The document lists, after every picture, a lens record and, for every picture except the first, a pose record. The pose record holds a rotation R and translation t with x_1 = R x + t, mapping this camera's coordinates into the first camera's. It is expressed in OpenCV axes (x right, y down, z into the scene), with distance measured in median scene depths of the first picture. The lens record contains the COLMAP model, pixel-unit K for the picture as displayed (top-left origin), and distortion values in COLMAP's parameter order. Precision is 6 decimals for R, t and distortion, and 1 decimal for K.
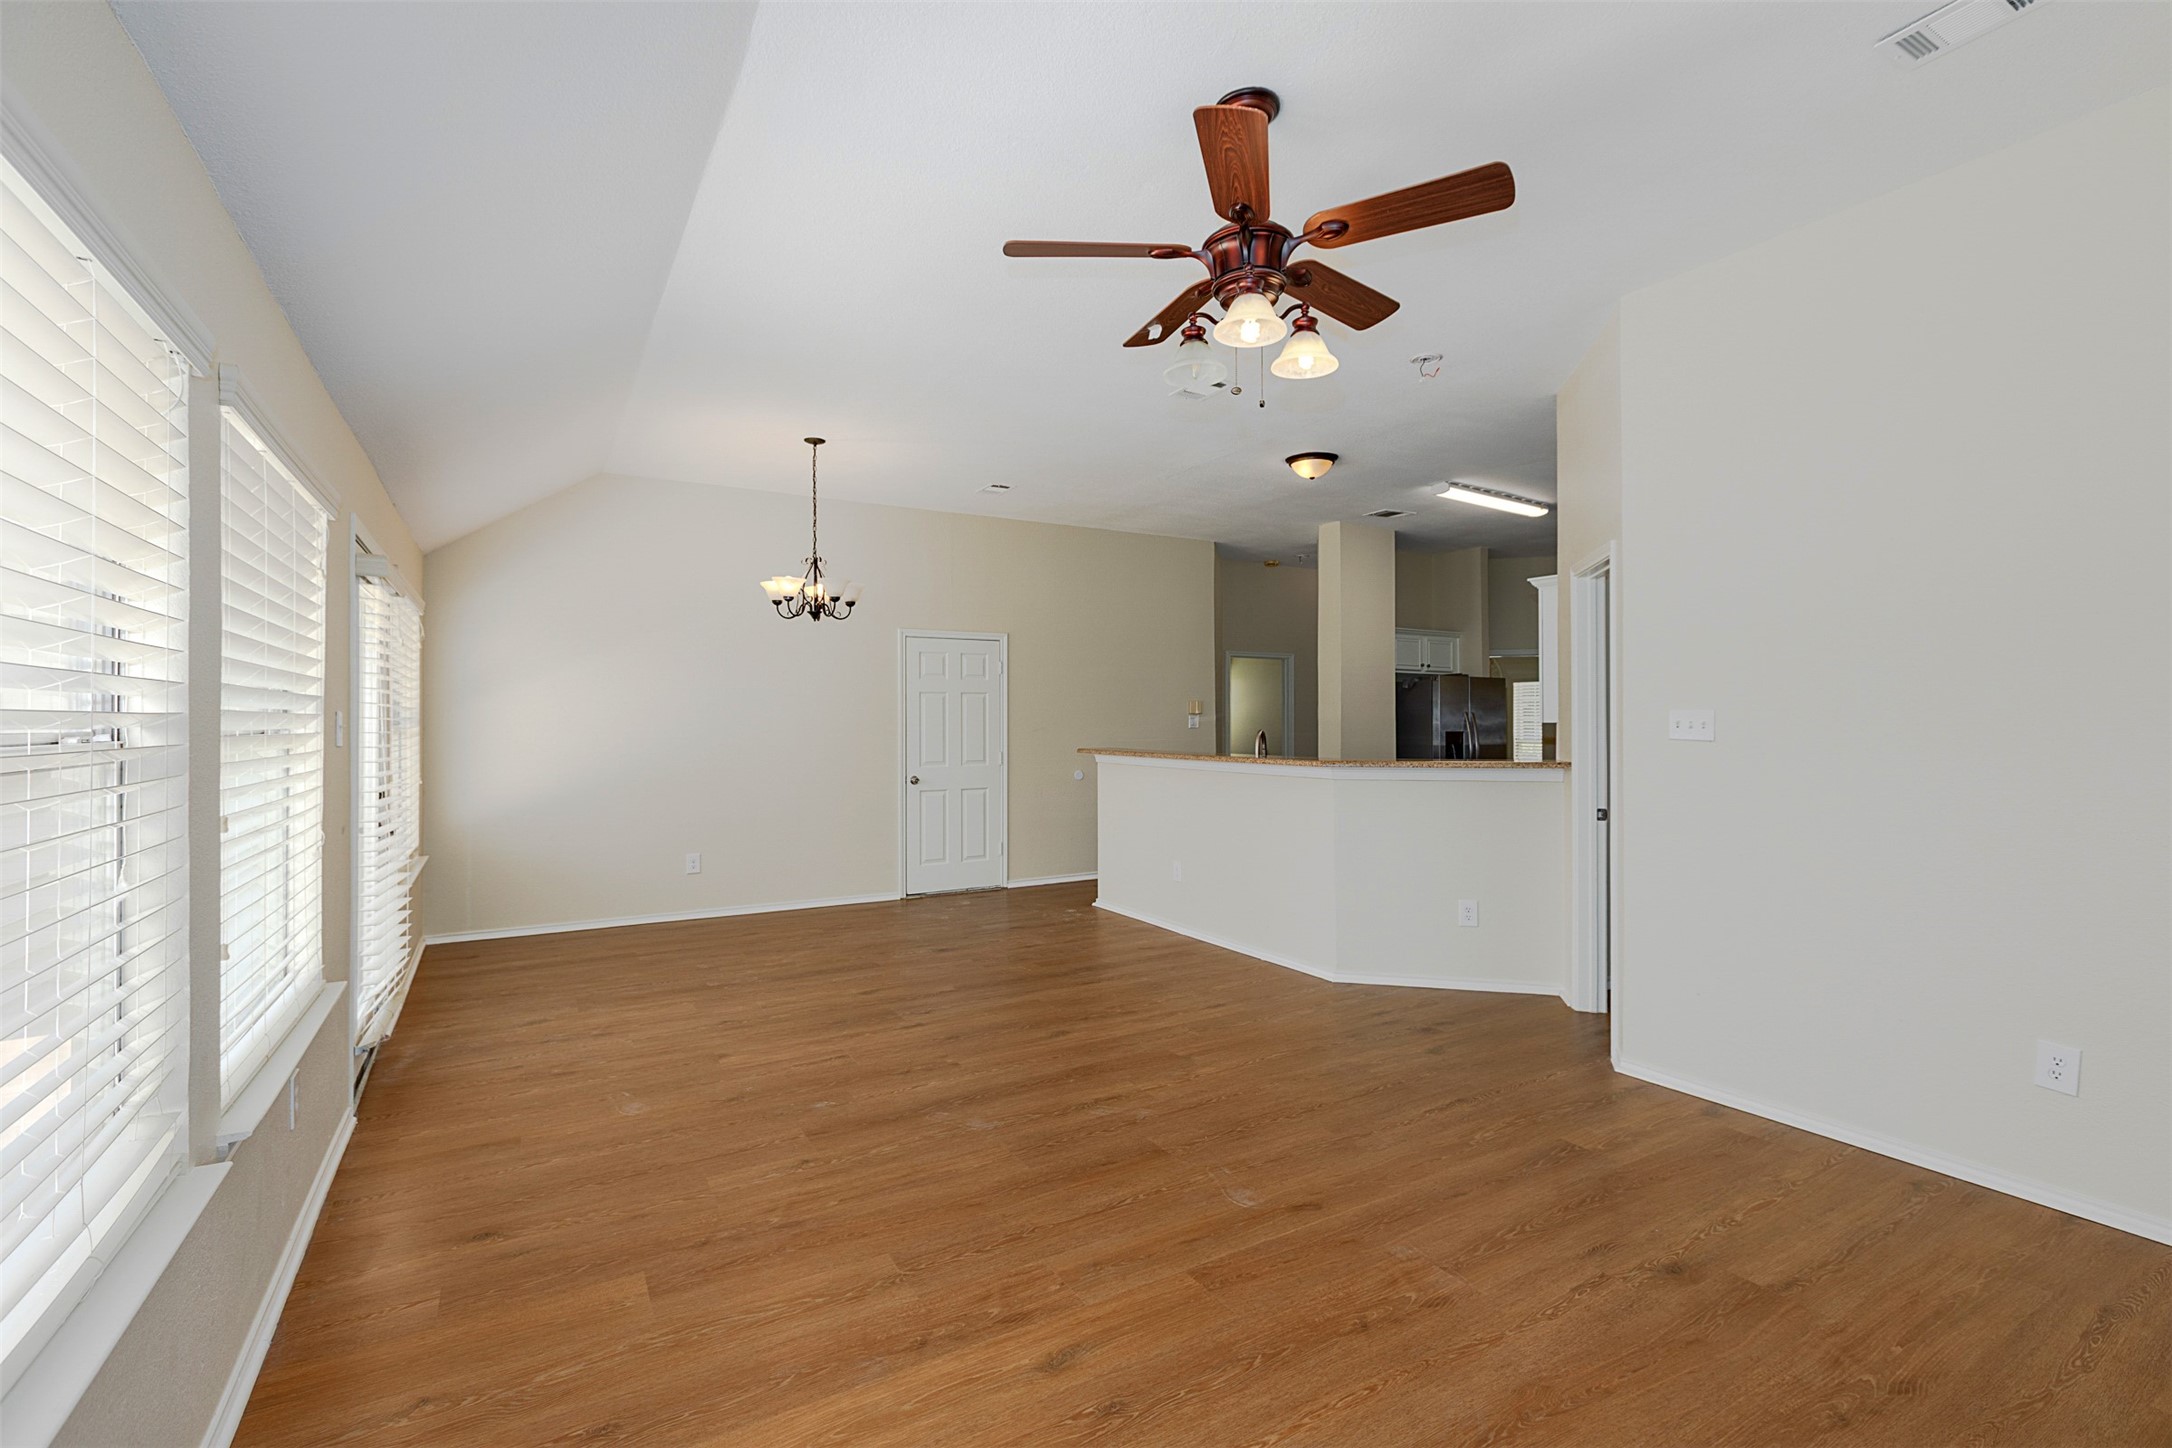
lens RADIAL K [[978.7, 0, 1088.1], [0, 978.7, 710.9], [0, 0, 1]] dist [-0.000368, -0.004845]
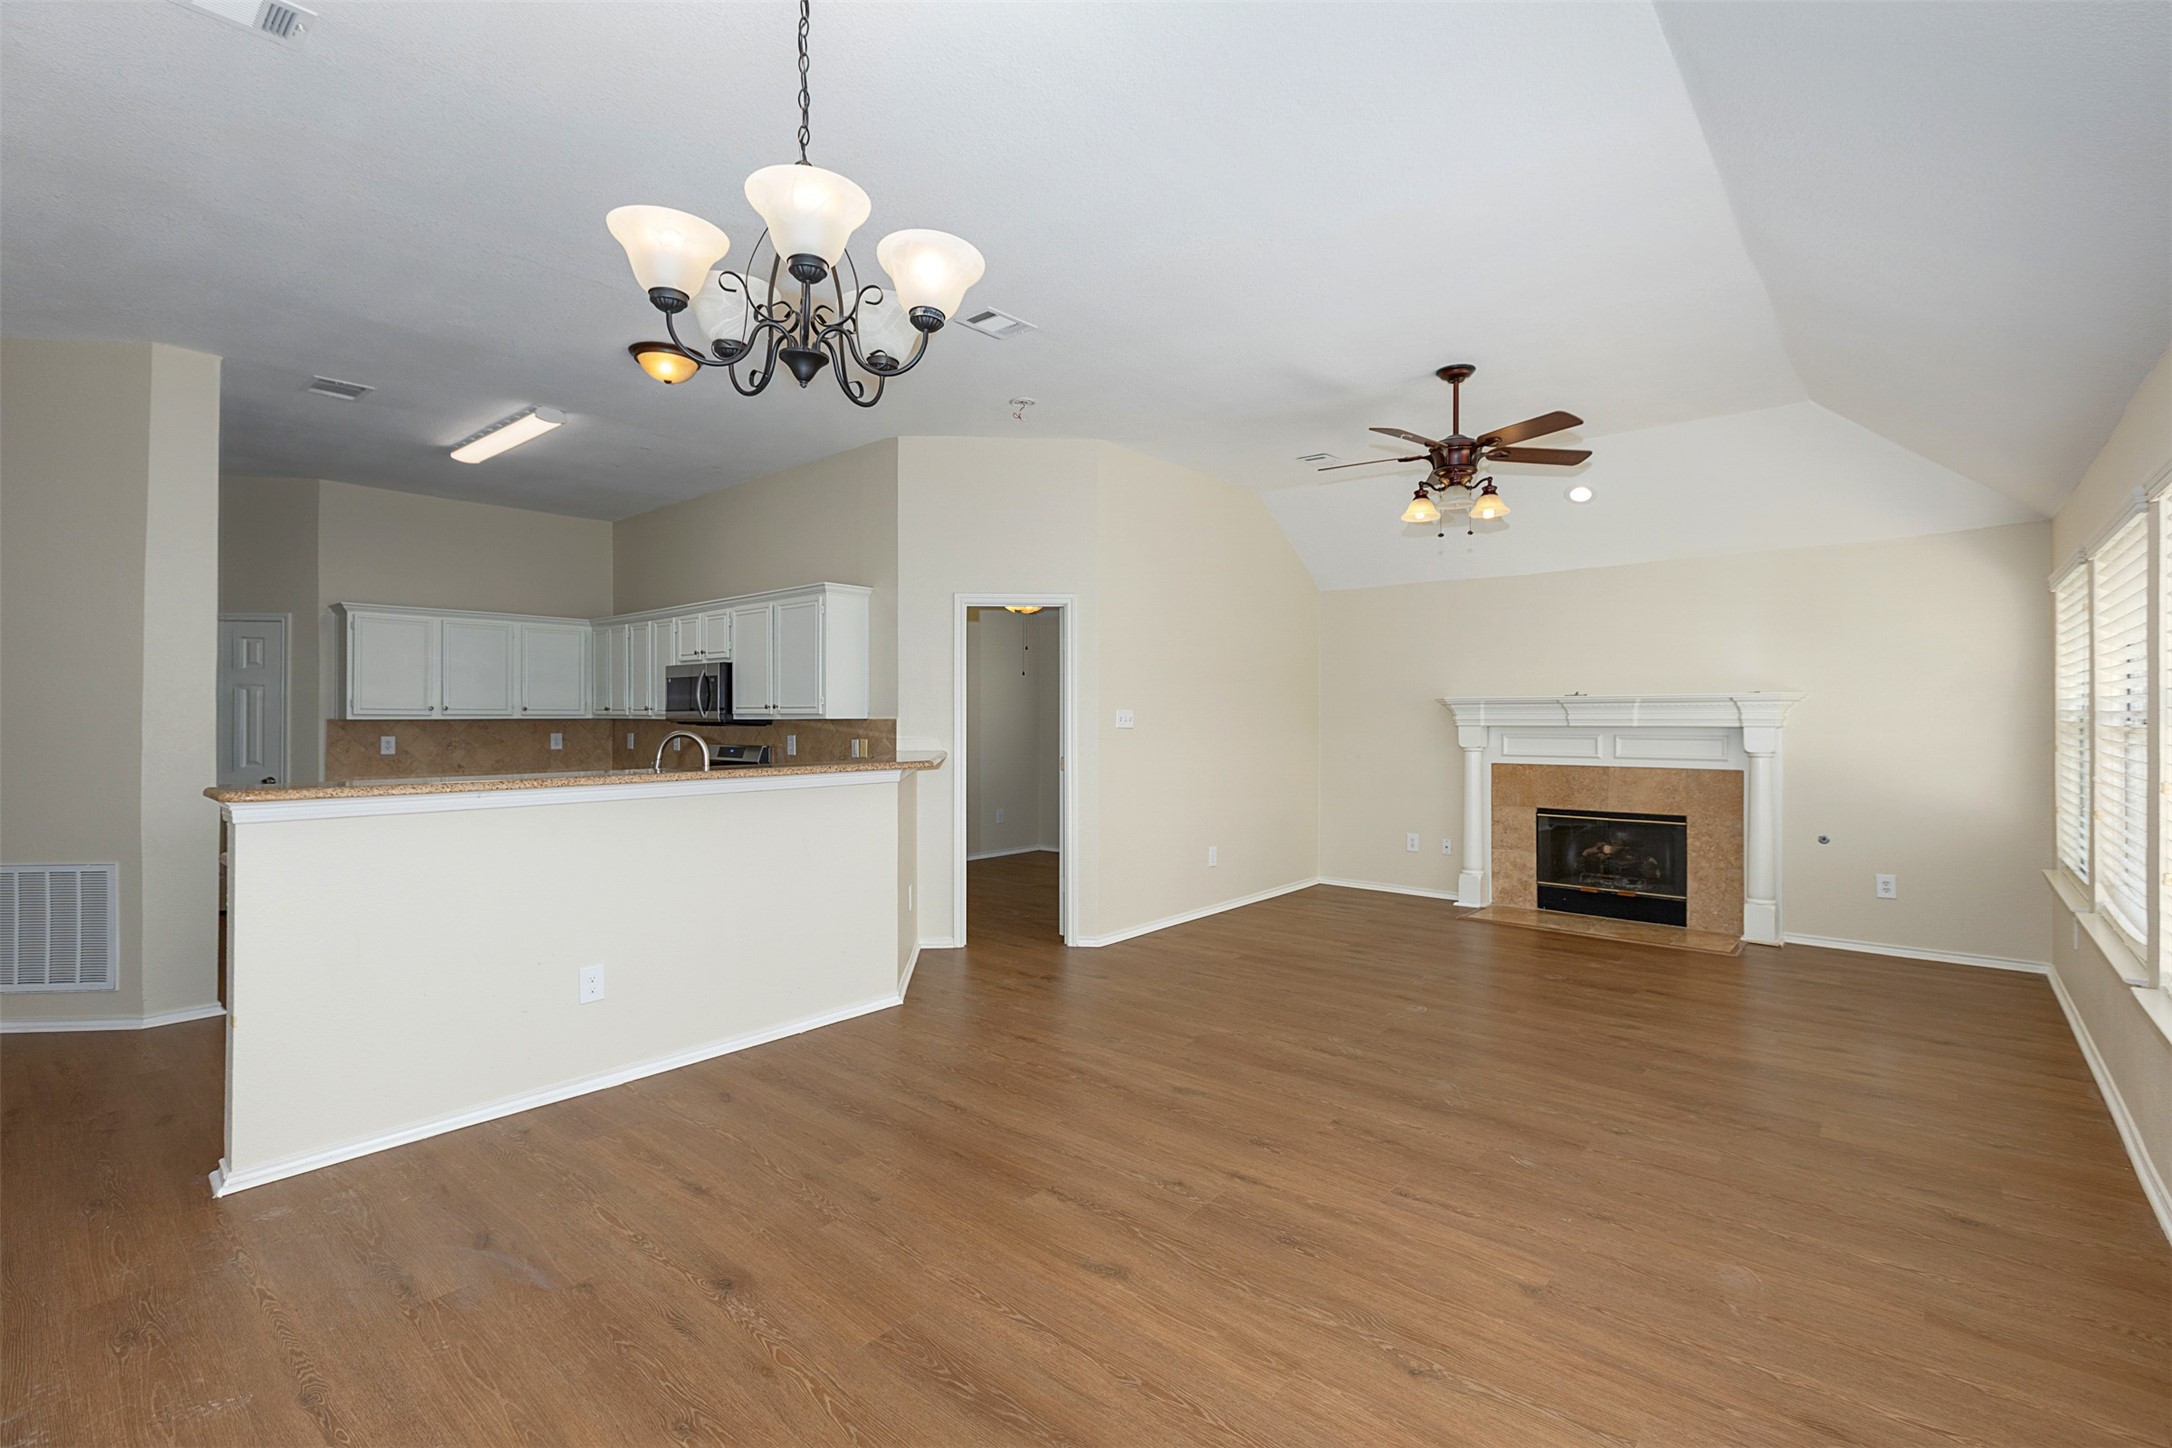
lens RADIAL K [[978.7, 0, 1088.1], [0, 978.7, 710.9], [0, 0, 1]] dist [-0.000368, -0.004845]
pose [[-0.328600, 0.005385, 0.944454, -0.857221], [-0.006734, 0.999945, -0.008044, 0.017165], [-0.944445, -0.009004, -0.328545, 1.477069]]
